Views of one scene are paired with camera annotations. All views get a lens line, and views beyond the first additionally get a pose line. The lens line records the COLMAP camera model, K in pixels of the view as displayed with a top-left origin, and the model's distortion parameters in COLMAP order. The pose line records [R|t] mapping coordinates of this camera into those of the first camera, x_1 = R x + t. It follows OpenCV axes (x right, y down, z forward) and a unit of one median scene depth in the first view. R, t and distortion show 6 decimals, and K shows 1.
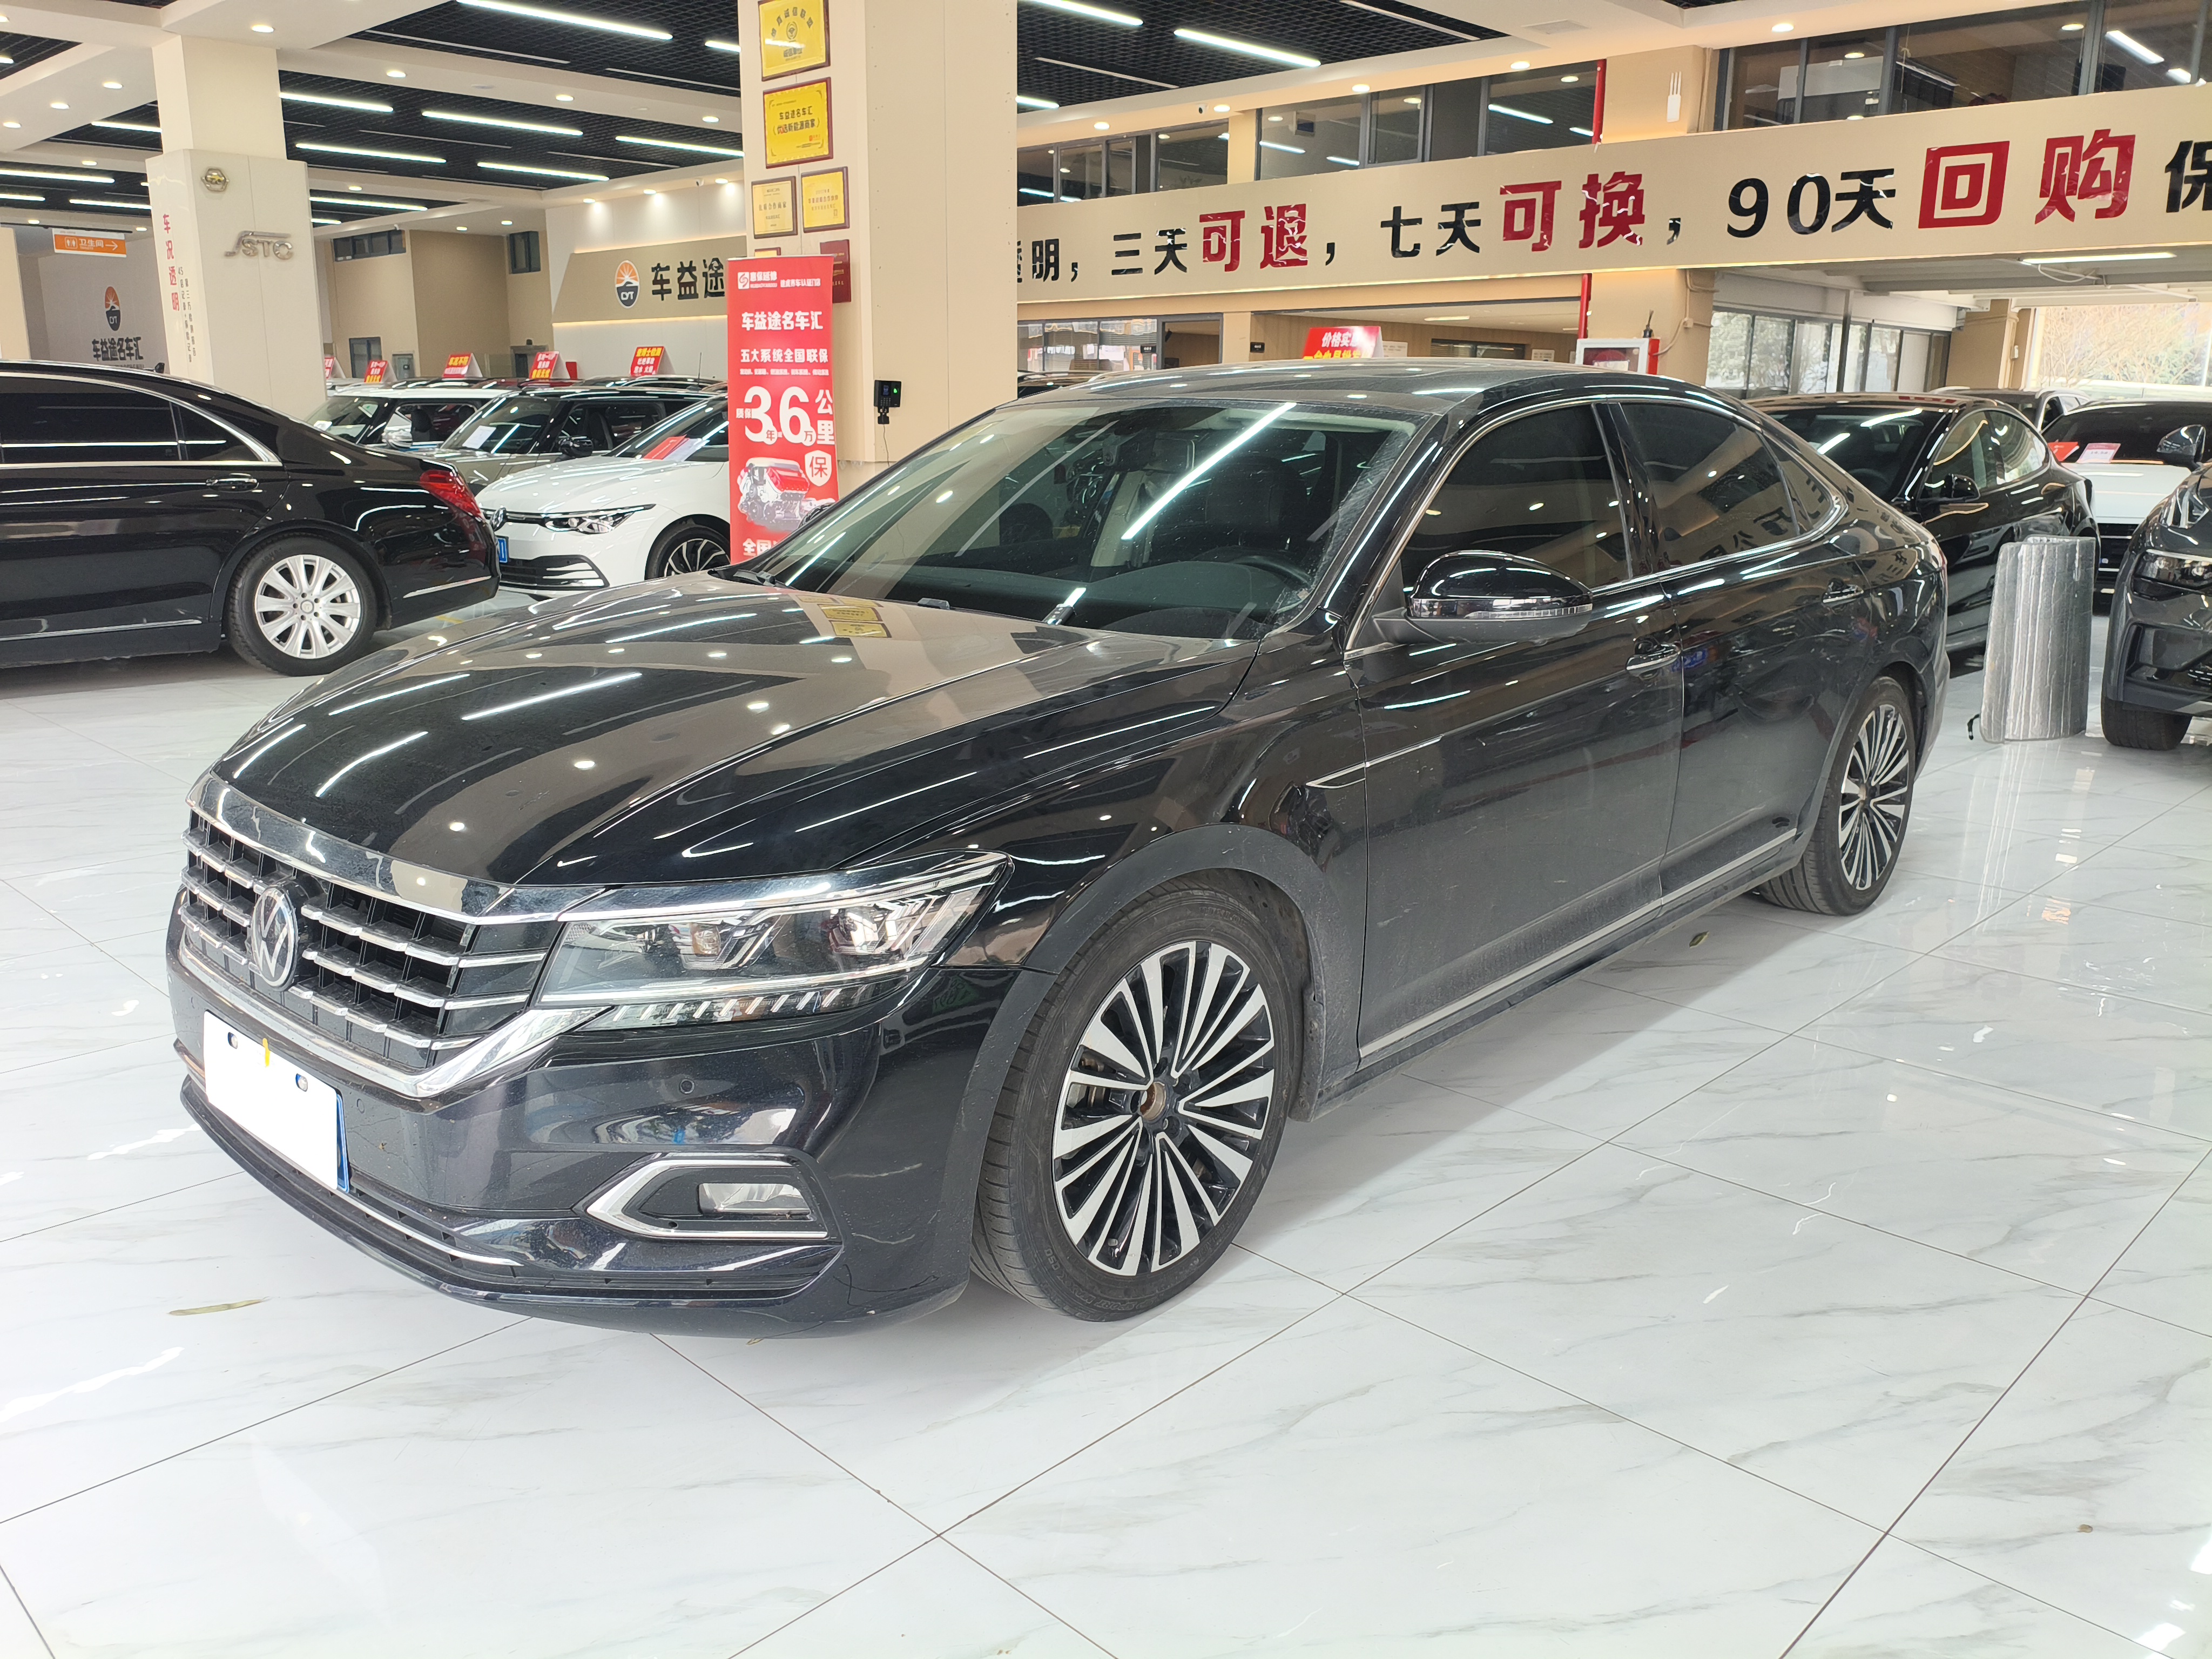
lens RADIAL K [[1708.9, 0, 1101.3], [0, 1708.9, 830.7], [0, 0, 1]] dist [0.003752, -0.009462]
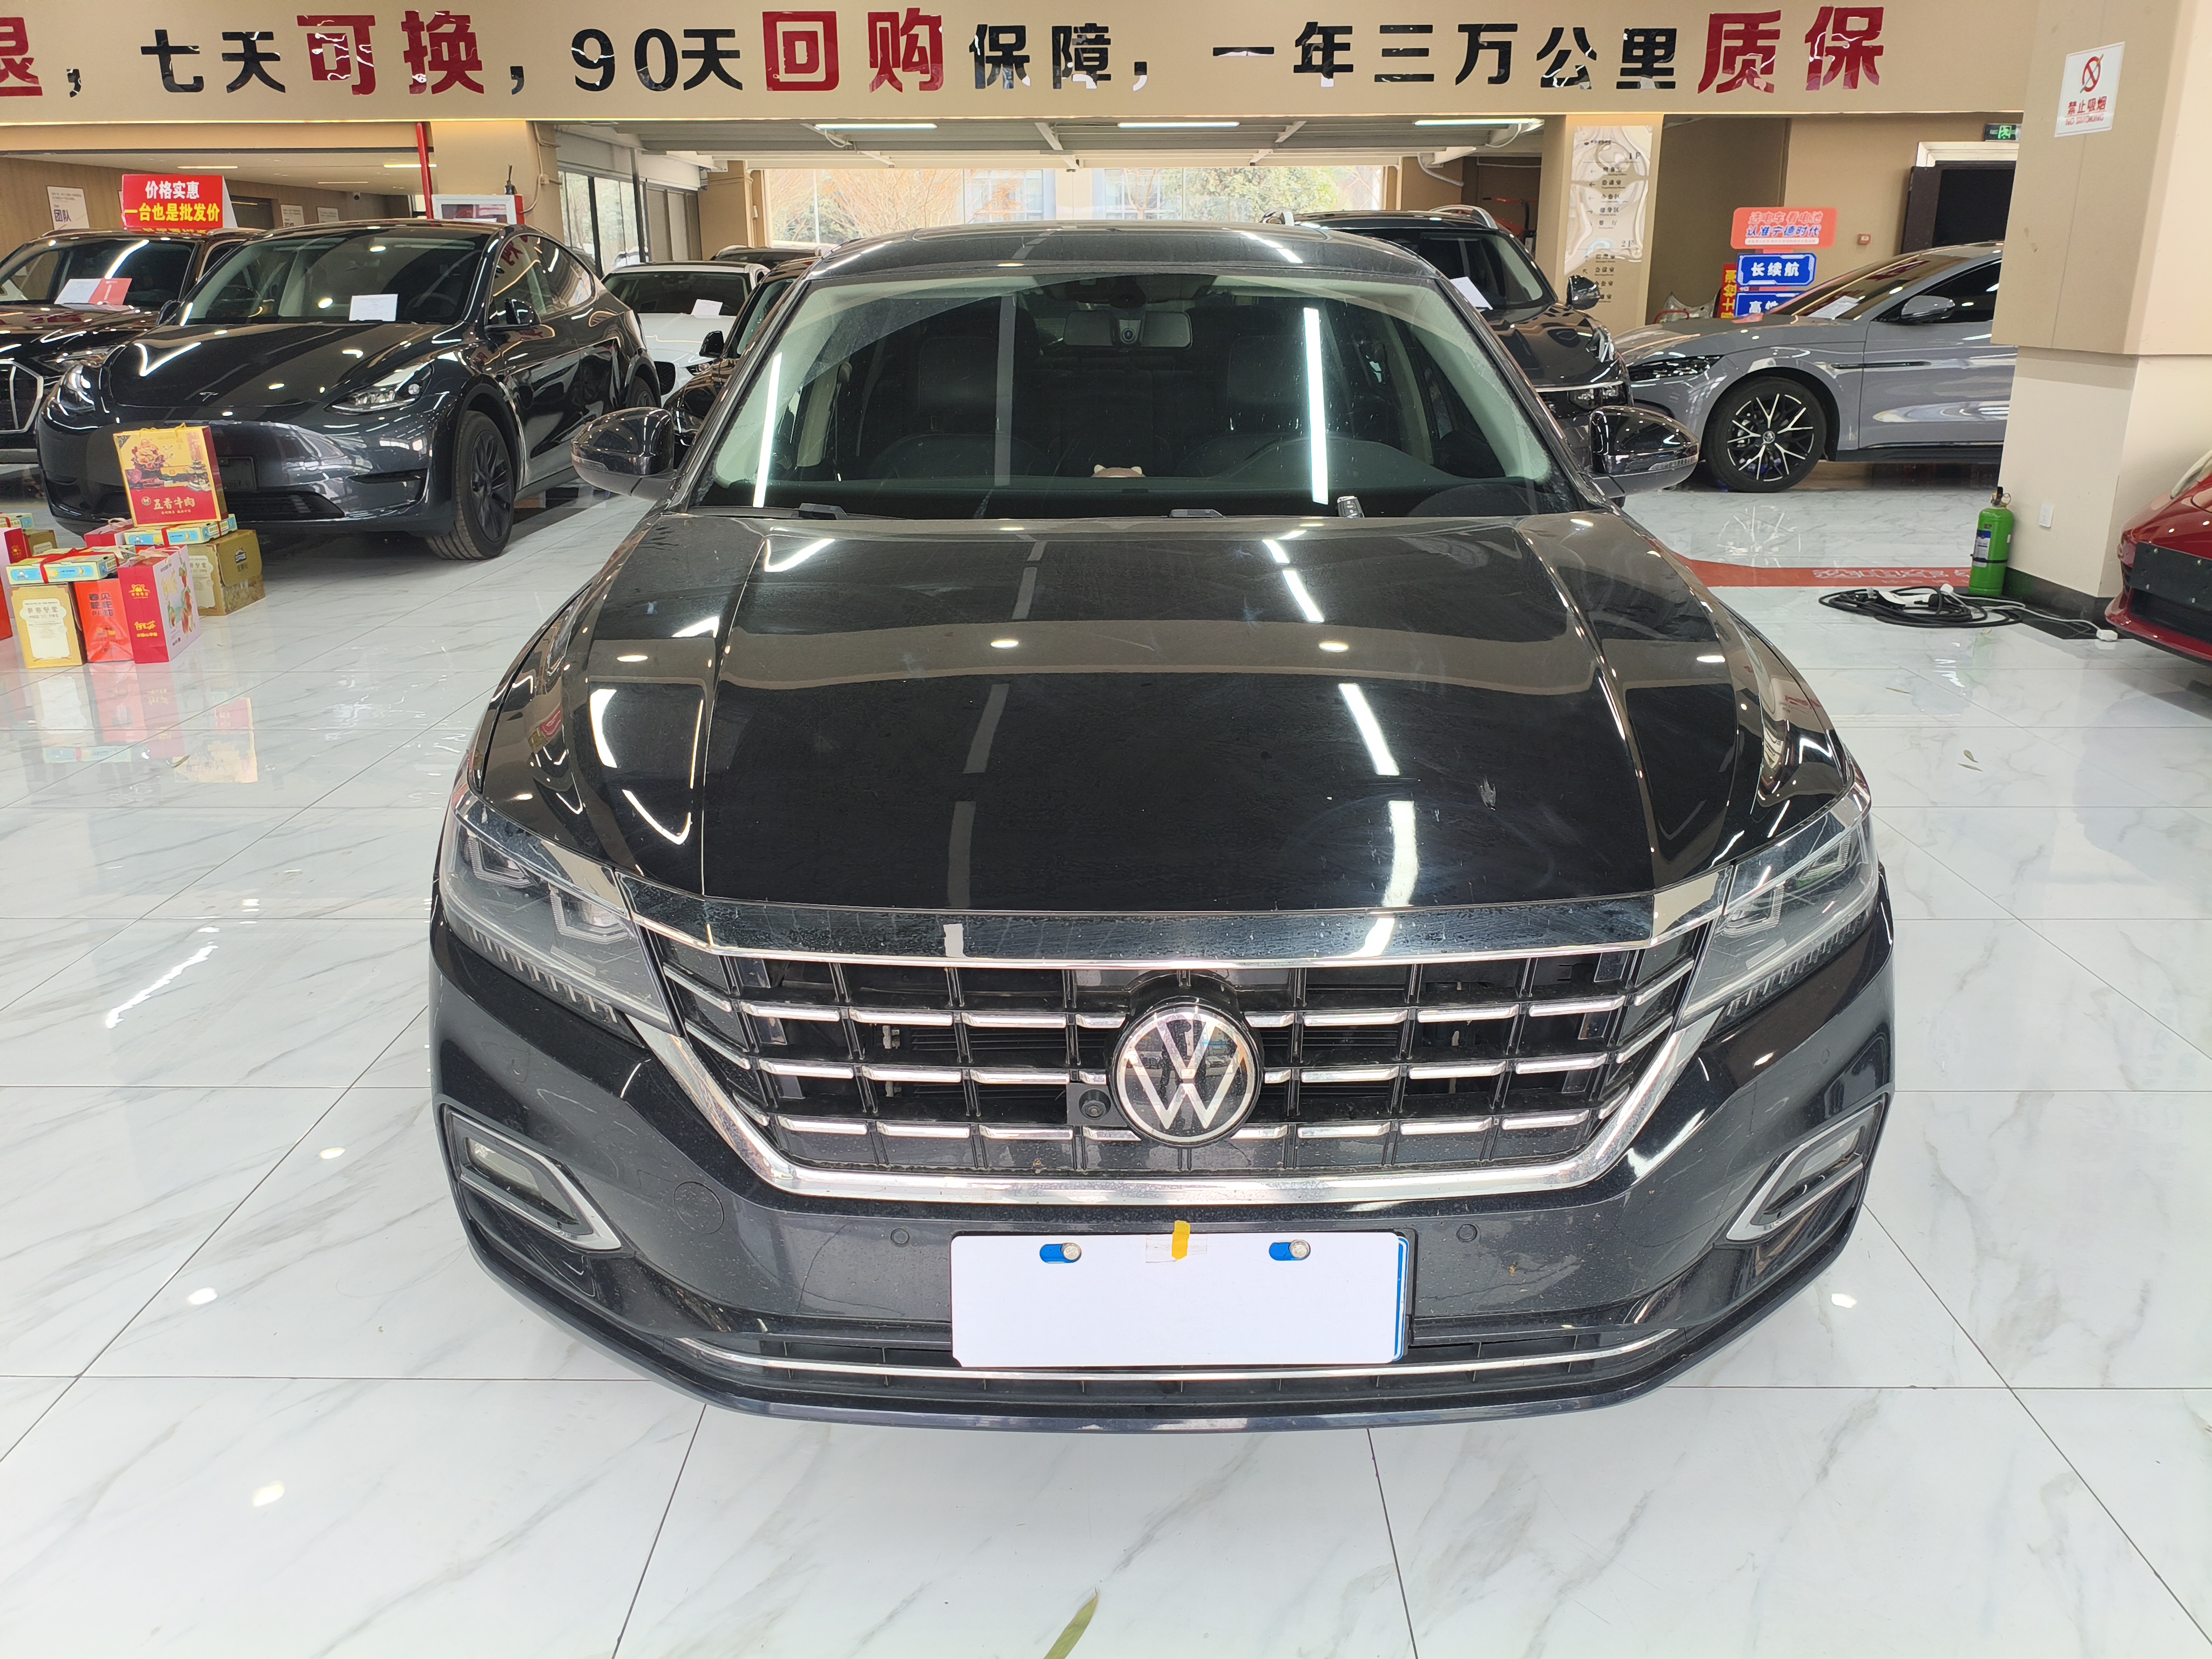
lens RADIAL K [[1708.9, 0, 1102.5], [0, 1708.9, 820.8], [0, 0, 1]] dist [0.003752, -0.009462]
pose [[0.728978, -0.223177, 0.647134, -0.141744], [0.176670, 0.974672, 0.137120, -0.021070], [-0.661346, 0.014372, 0.749943, 0.076074]]
